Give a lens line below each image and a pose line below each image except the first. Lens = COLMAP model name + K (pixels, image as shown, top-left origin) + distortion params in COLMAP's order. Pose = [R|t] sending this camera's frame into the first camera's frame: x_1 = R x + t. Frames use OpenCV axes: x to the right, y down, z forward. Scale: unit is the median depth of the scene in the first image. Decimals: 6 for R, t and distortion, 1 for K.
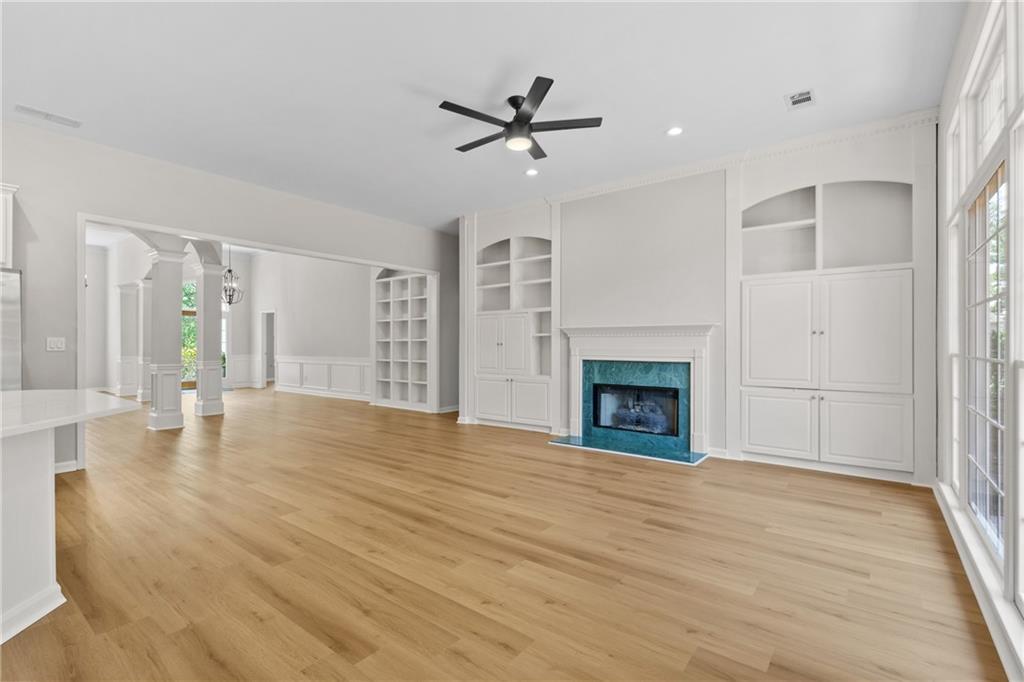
lens RADIAL K [[467.5, 0, 510.1], [0, 467.5, 343.1], [0, 0, 1]] dist [-0.002617, 0.000354]
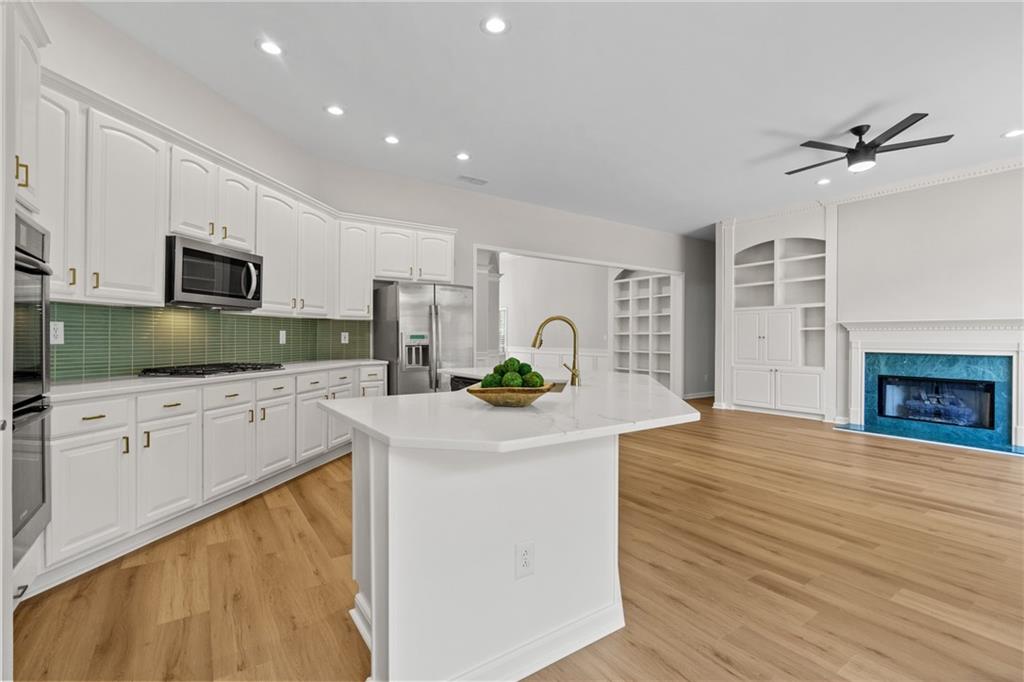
lens RADIAL K [[456.5, 0, 513.3], [0, 456.5, 338.1], [0, 0, 1]] dist [-0.000709, 0.000503]
pose [[0.954175, 0.004168, -0.299222, -0.292192], [-0.002610, 0.999981, 0.005606, -0.000124], [0.299239, -0.004568, 0.954167, -0.218309]]
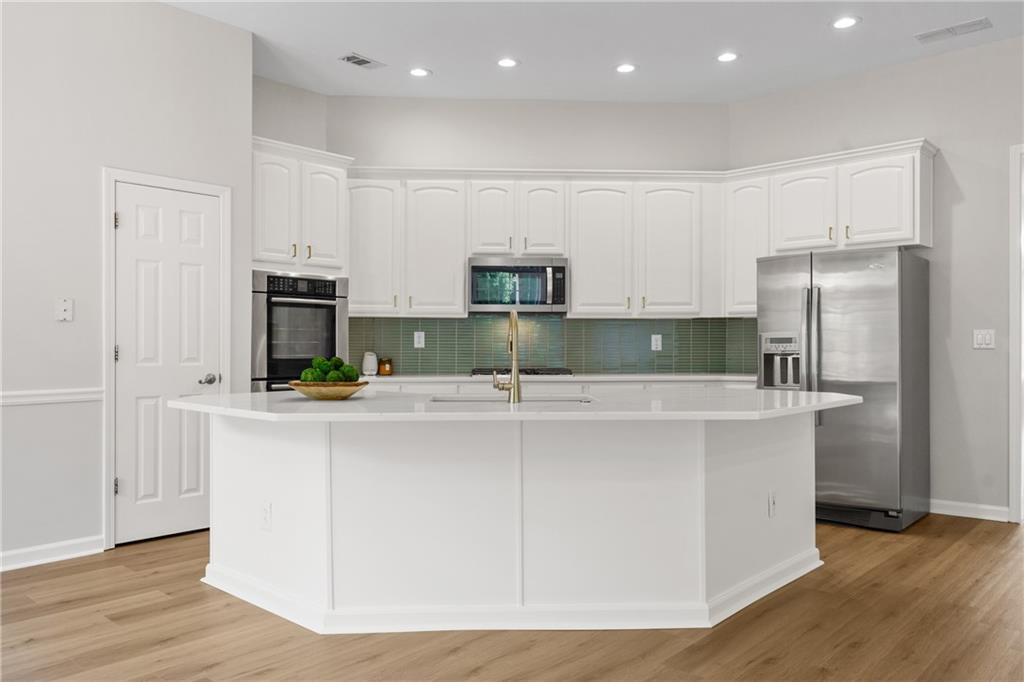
lens RADIAL K [[766.5, 0, 517.5], [0, 766.5, 346.5], [0, 0, 1]] dist [0.001863, 0.000233]
pose [[-0.068502, -0.000080, -0.997651, 0.185152], [0.004212, 0.999991, -0.000370, 0.008404], [0.997642, -0.004228, -0.068501, 0.266263]]
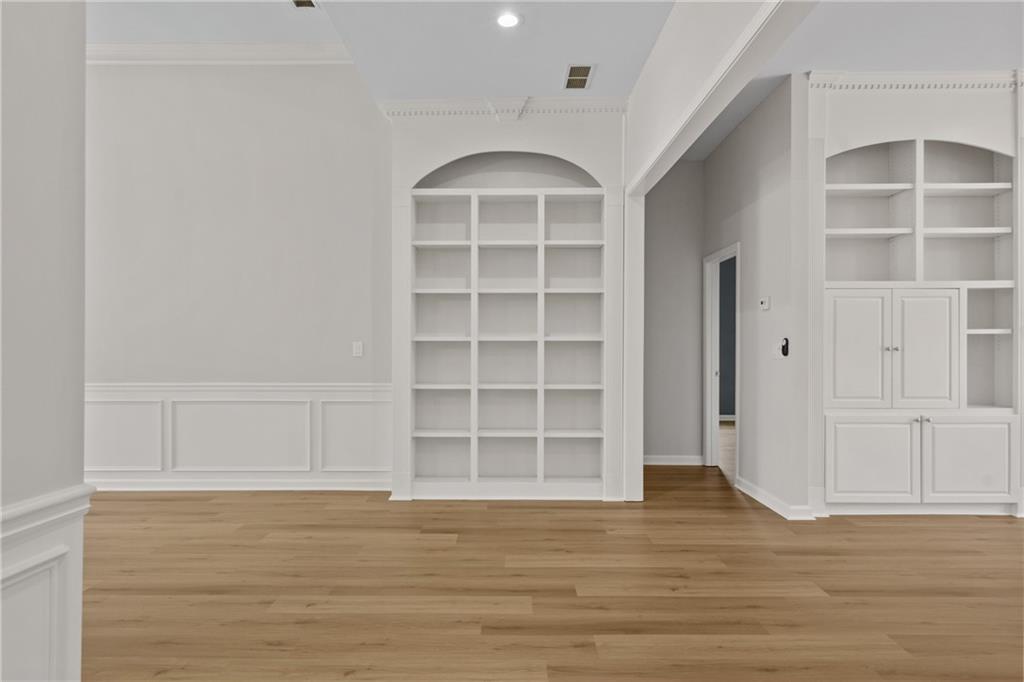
lens RADIAL K [[548.0, 0, 508.4], [0, 548.0, 353.2], [0, 0, 1]] dist [0.004135, 0.001784]
pose [[0.793873, 0.002894, 0.608077, -0.795983], [-0.005164, 0.999985, 0.001984, 0.008713], [-0.608062, -0.004715, 0.793876, 0.891335]]
